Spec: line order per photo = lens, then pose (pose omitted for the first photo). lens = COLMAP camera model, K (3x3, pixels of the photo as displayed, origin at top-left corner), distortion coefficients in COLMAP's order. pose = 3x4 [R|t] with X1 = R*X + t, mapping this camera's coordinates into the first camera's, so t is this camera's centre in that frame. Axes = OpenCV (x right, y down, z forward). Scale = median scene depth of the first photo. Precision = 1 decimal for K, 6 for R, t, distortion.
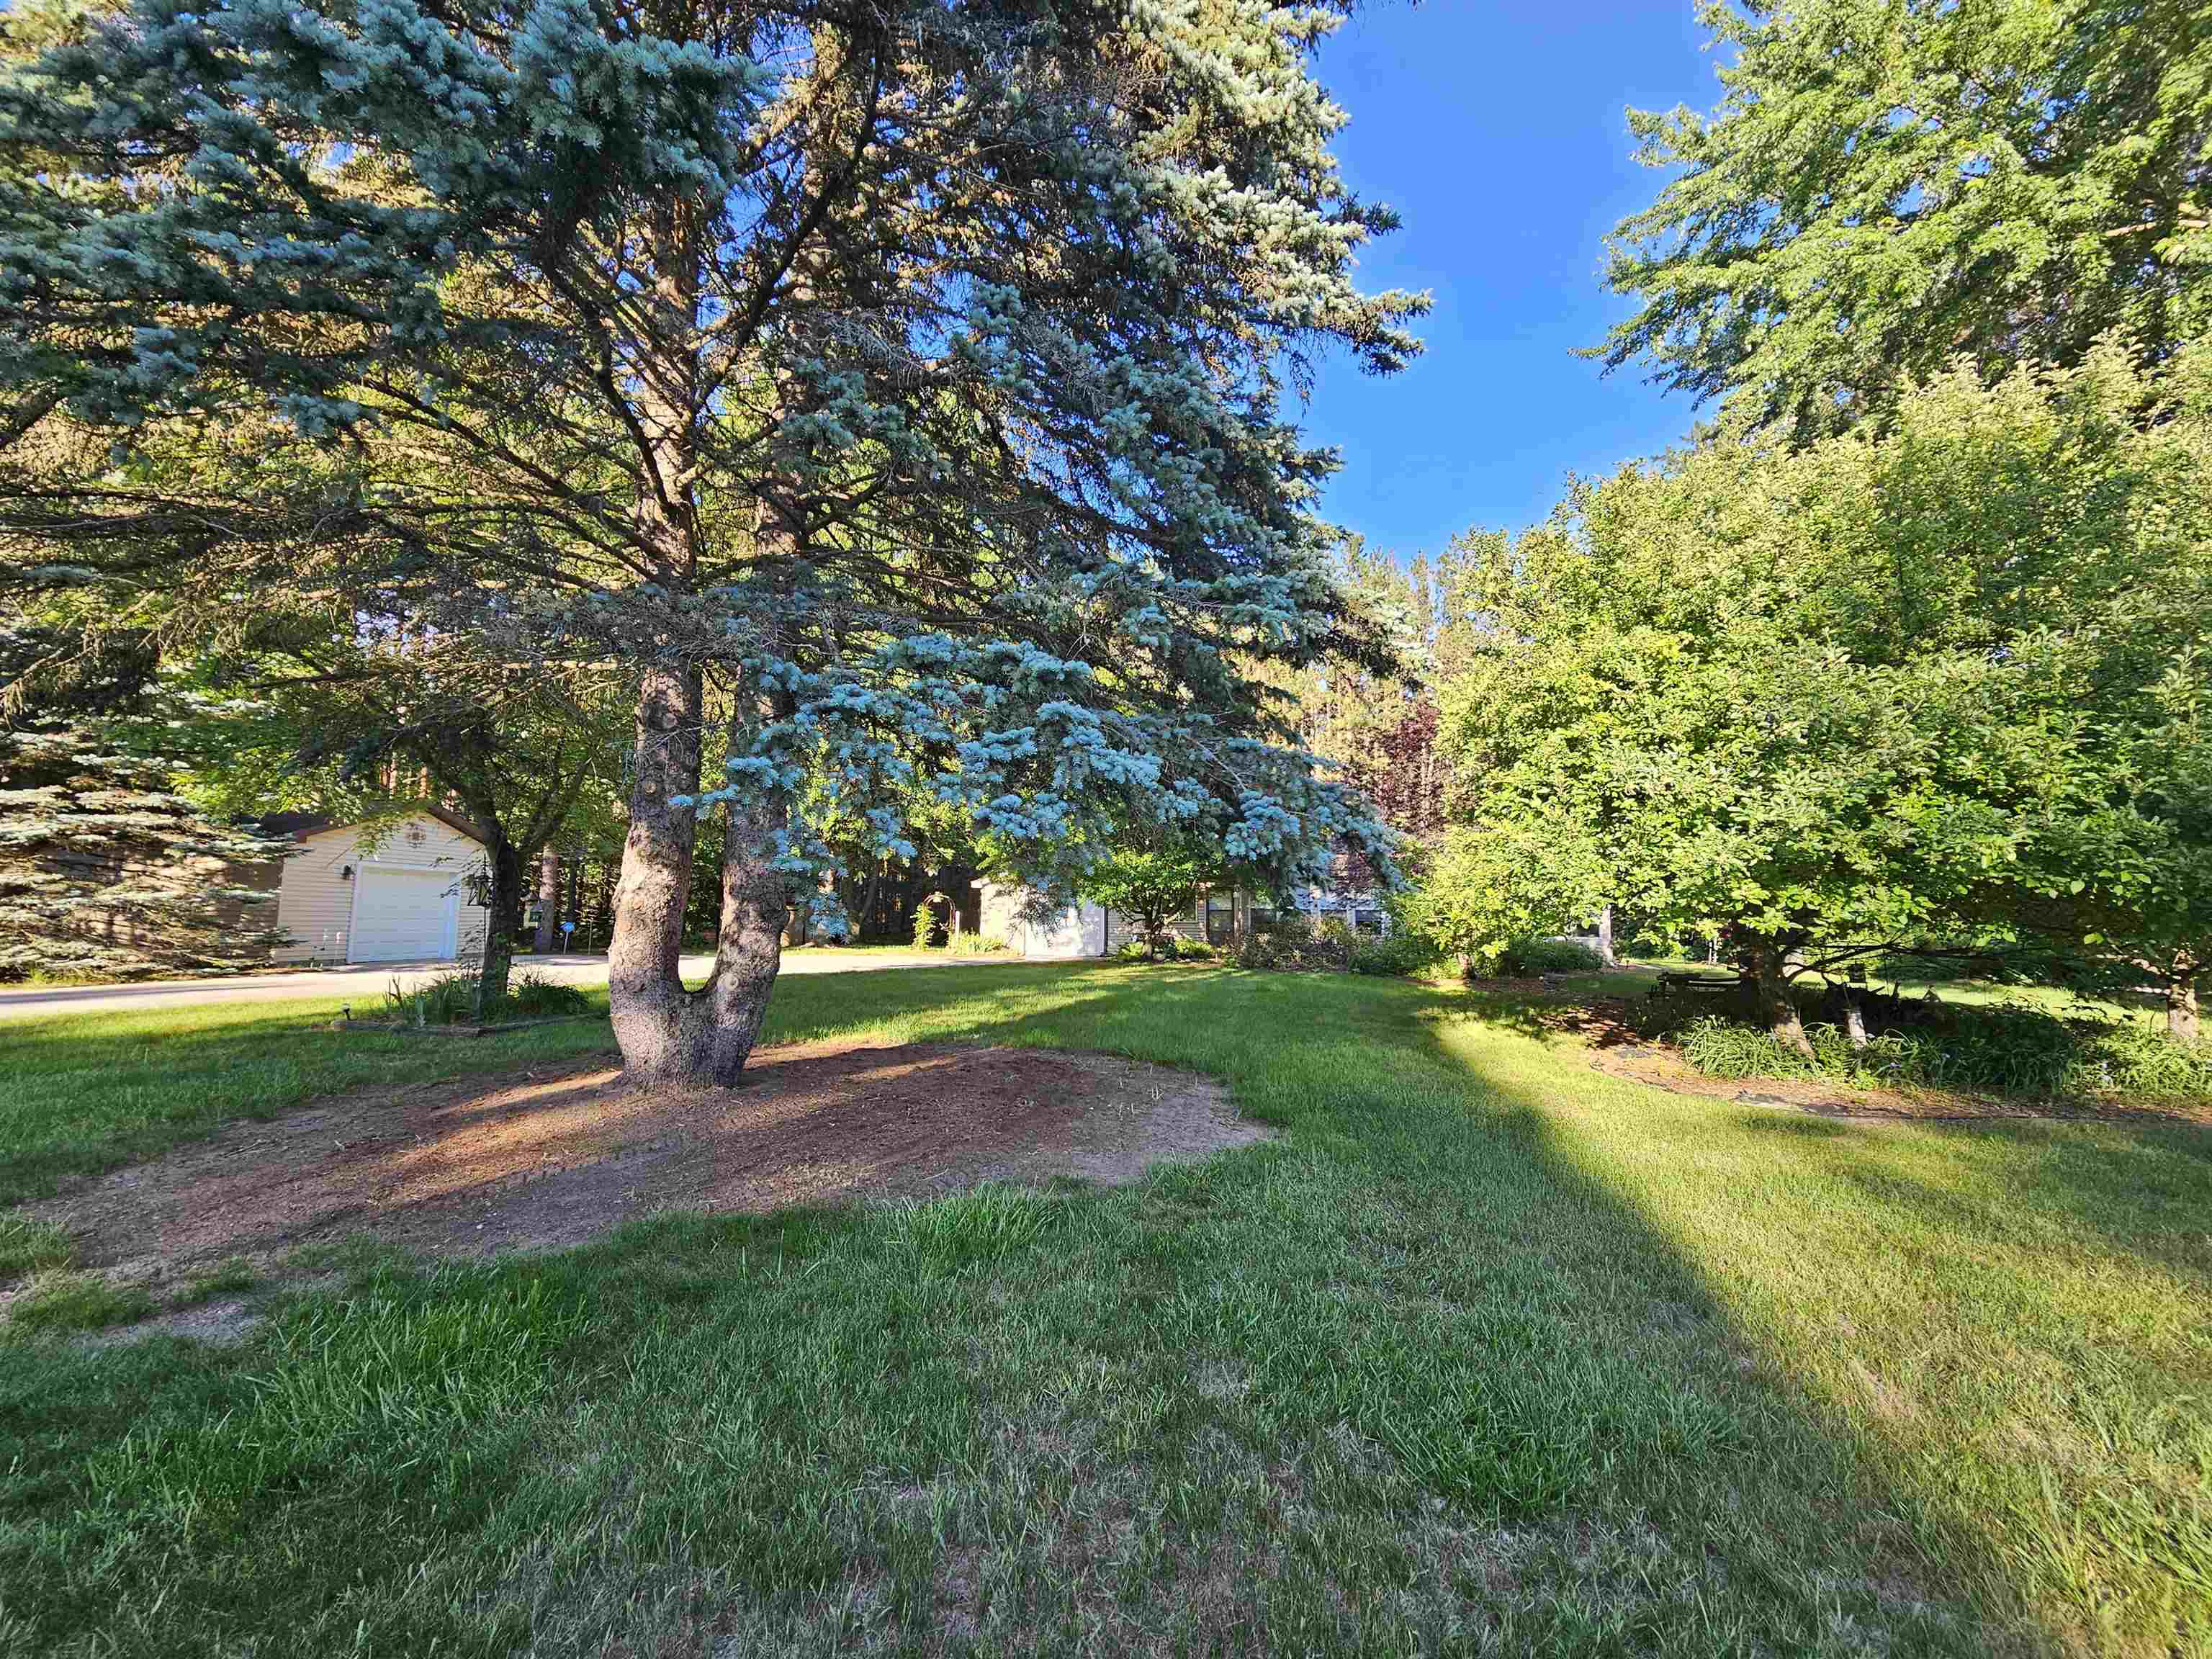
lens RADIAL K [[900.1, 0, 1112.5], [0, 900.1, 824.5], [0, 0, 1]] dist [-0.003166, -0.000176]
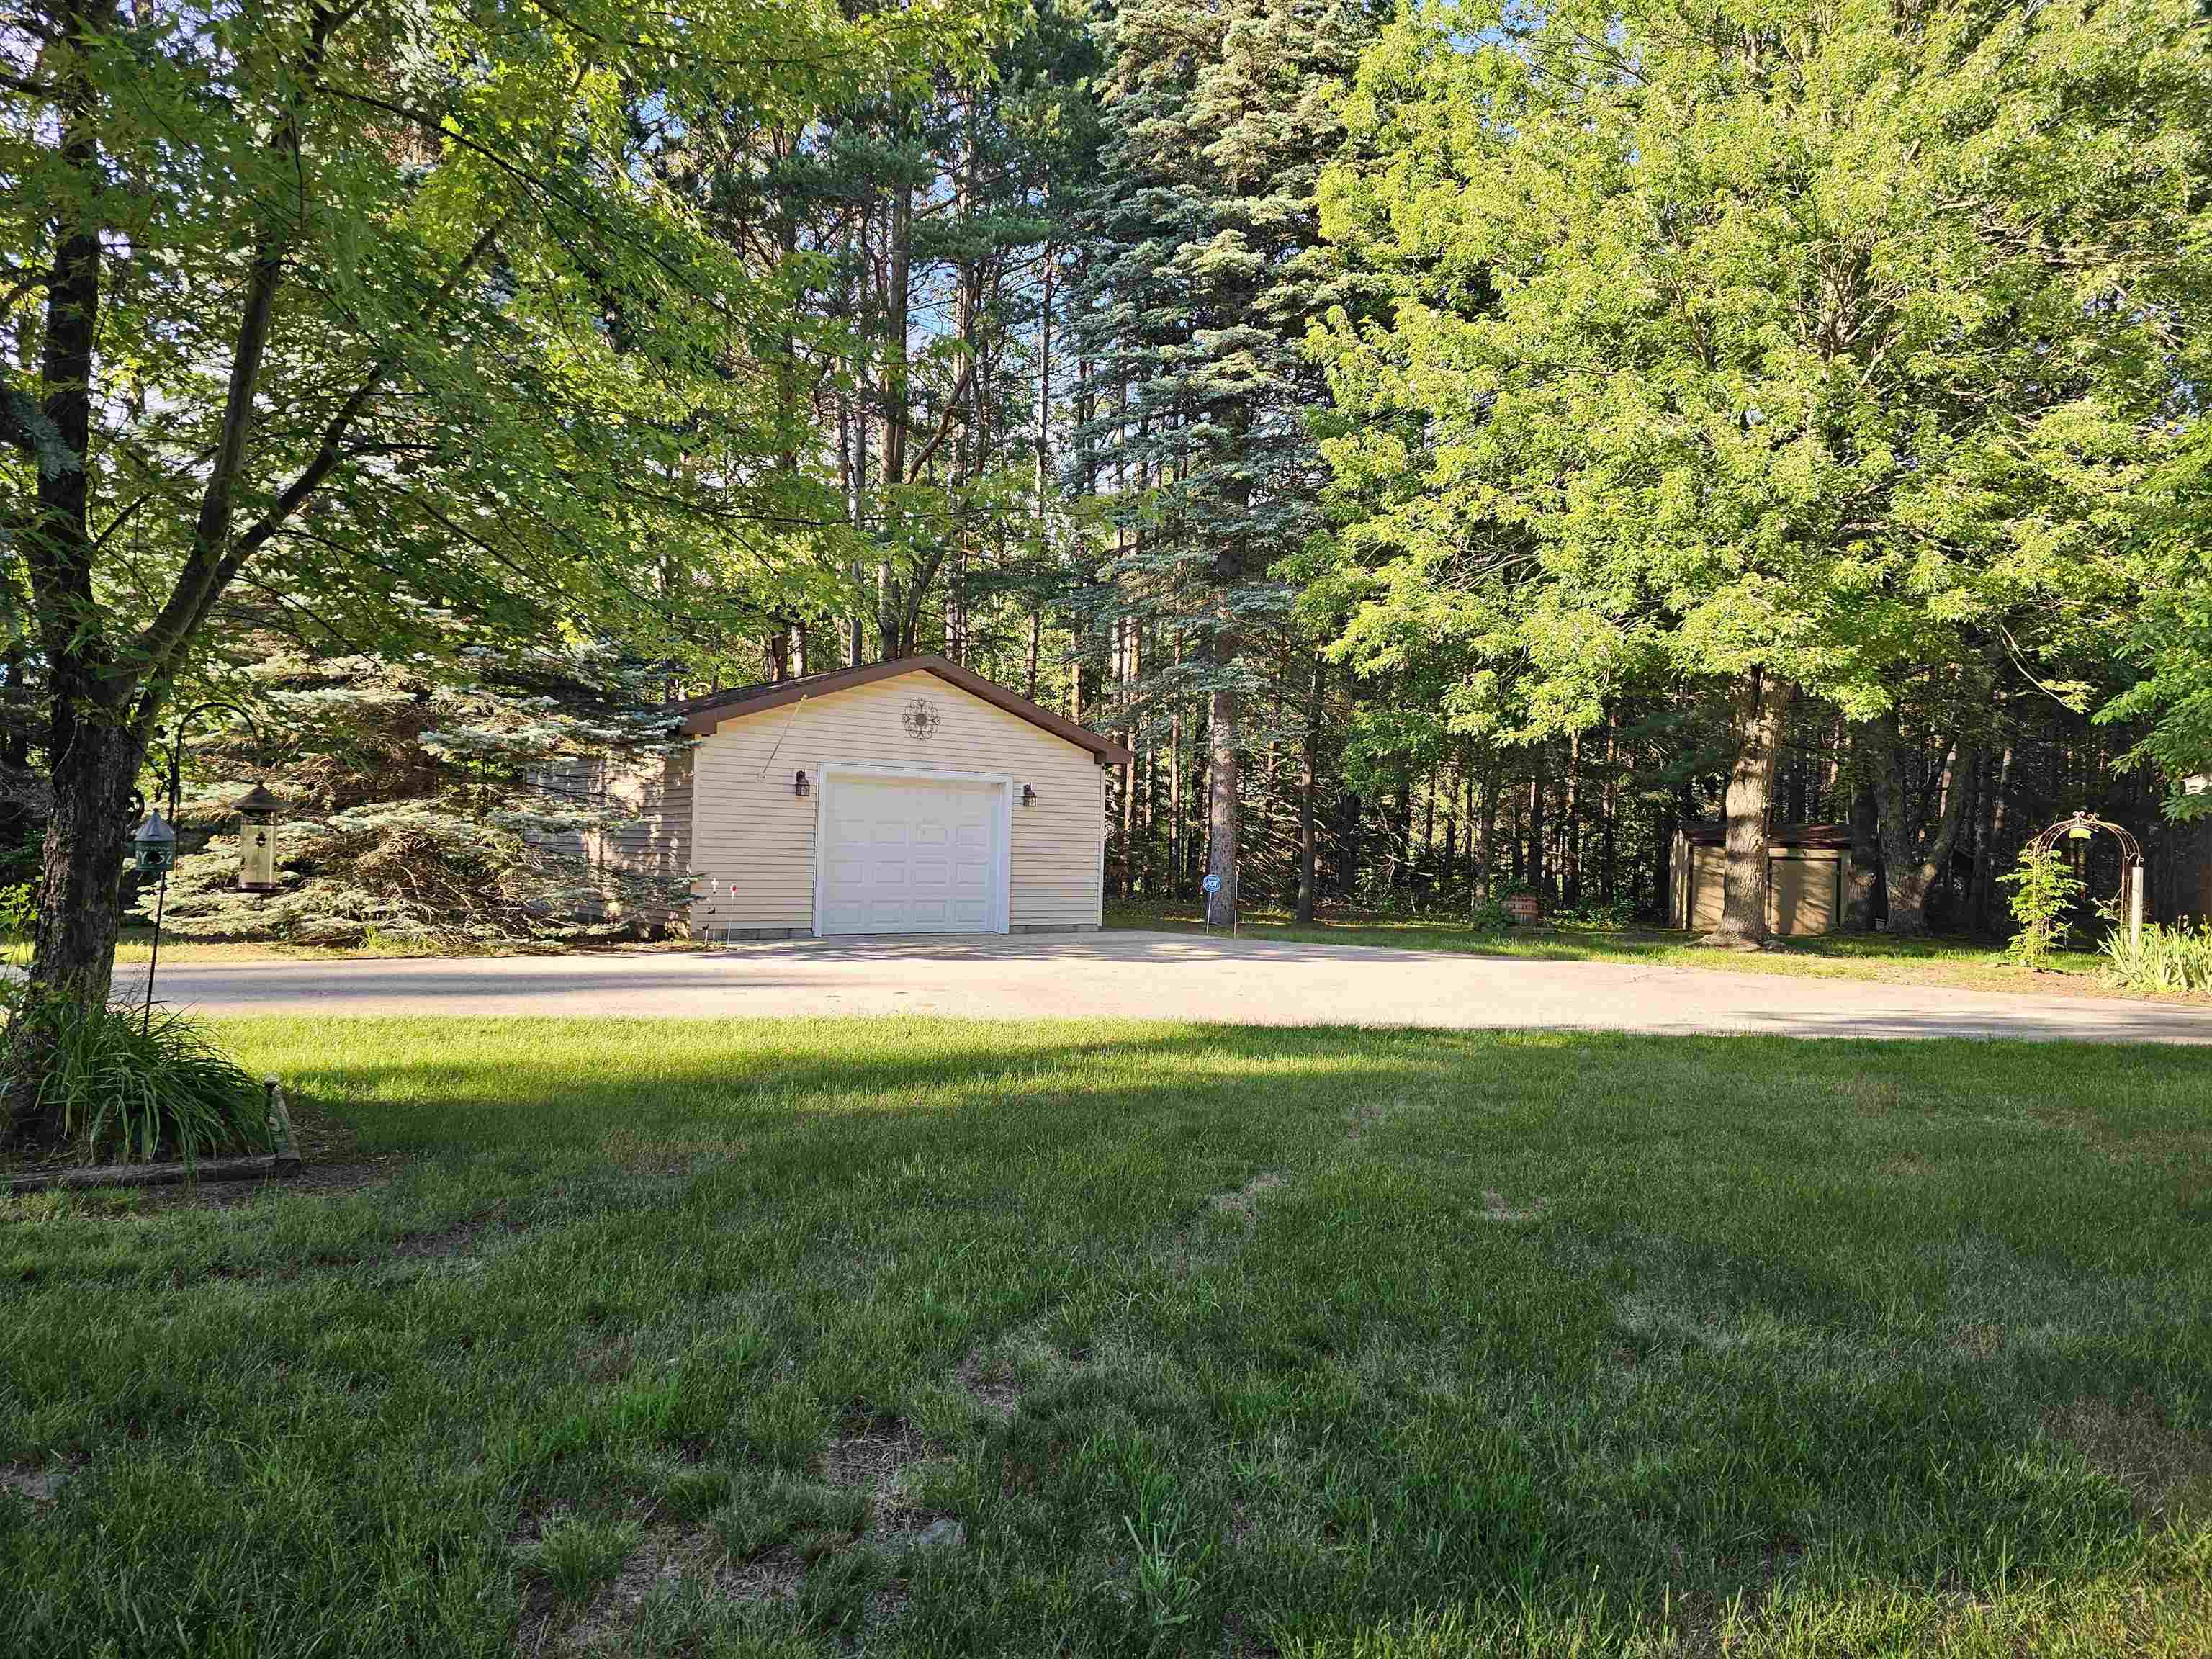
lens RADIAL K [[1480.4, 0, 1102.2], [0, 1480.4, 843.2], [0, 0, 1]] dist [0.038708, -0.025999]
pose [[0.638738, 0.002721, -0.769420, 0.014544], [0.062916, 0.996460, 0.055753, 0.033062], [0.766848, -0.084020, 0.636305, 0.347706]]
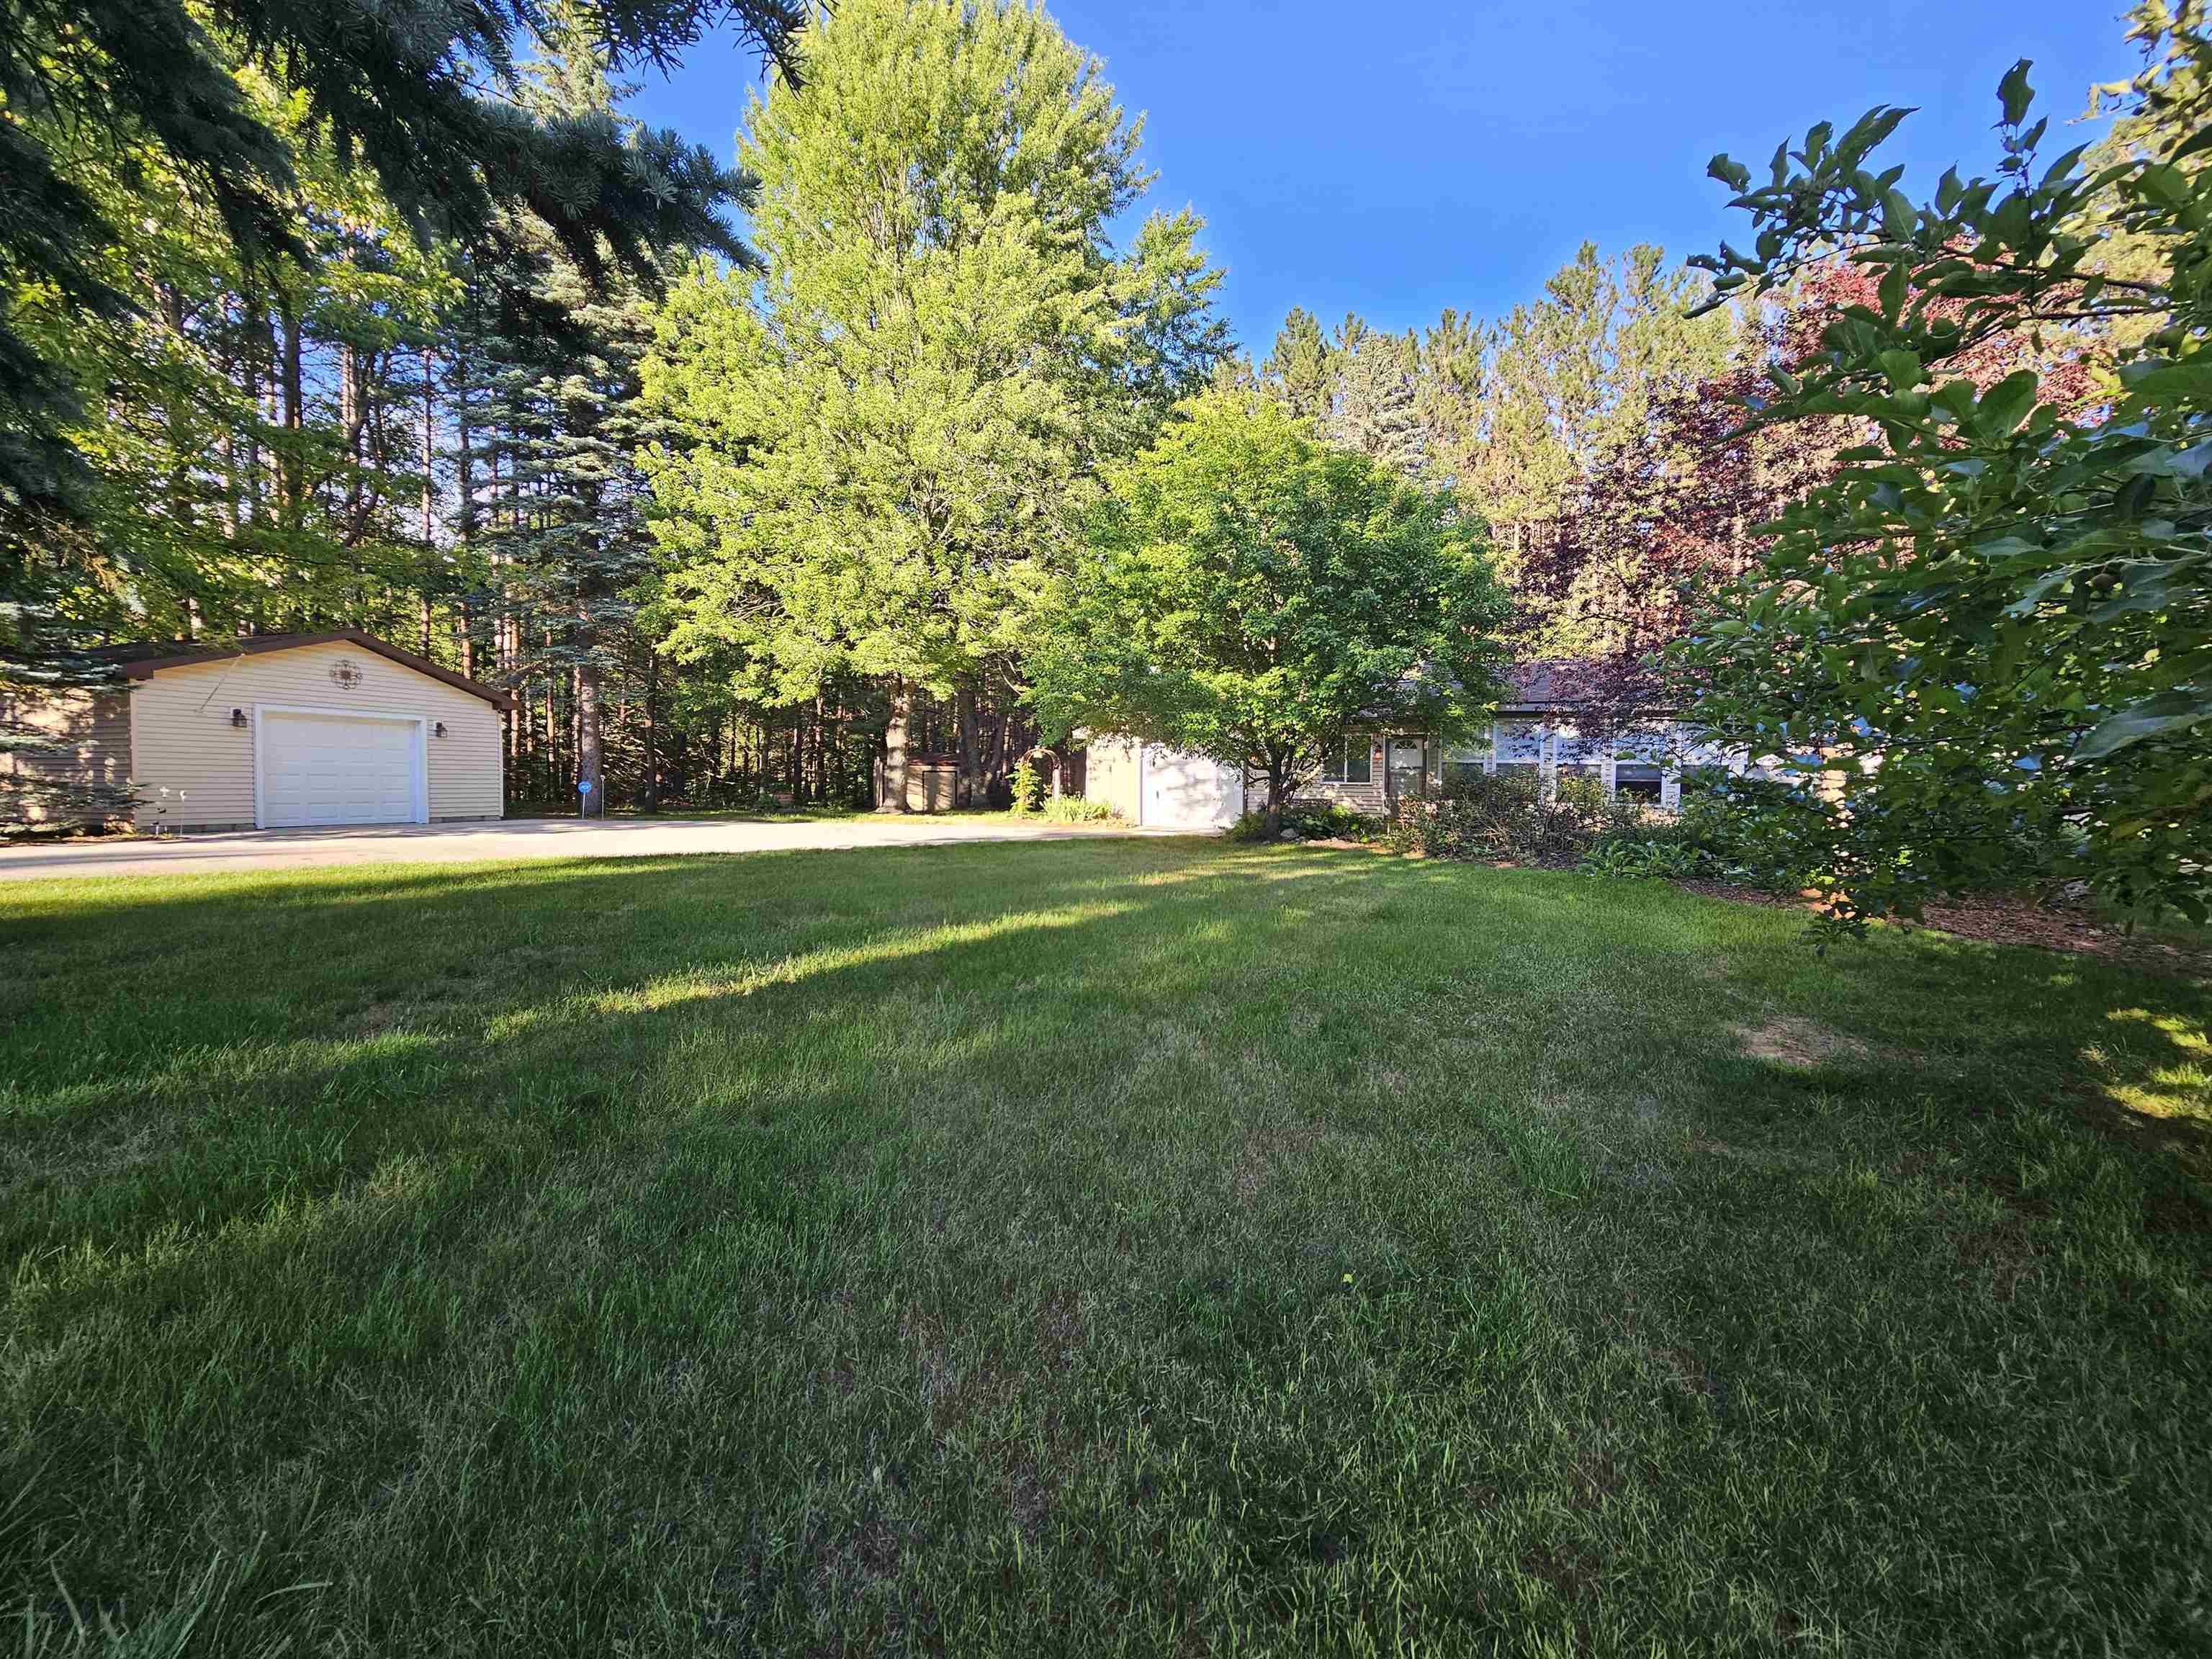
lens RADIAL K [[900.1, 0, 1116.9], [0, 900.1, 822.5], [0, 0, 1]] dist [-0.003166, -0.000176]
pose [[0.965439, 0.012978, -0.260305, 0.082114], [0.025645, 0.989183, 0.144431, 0.032567], [0.259363, -0.146115, 0.954663, 0.275306]]
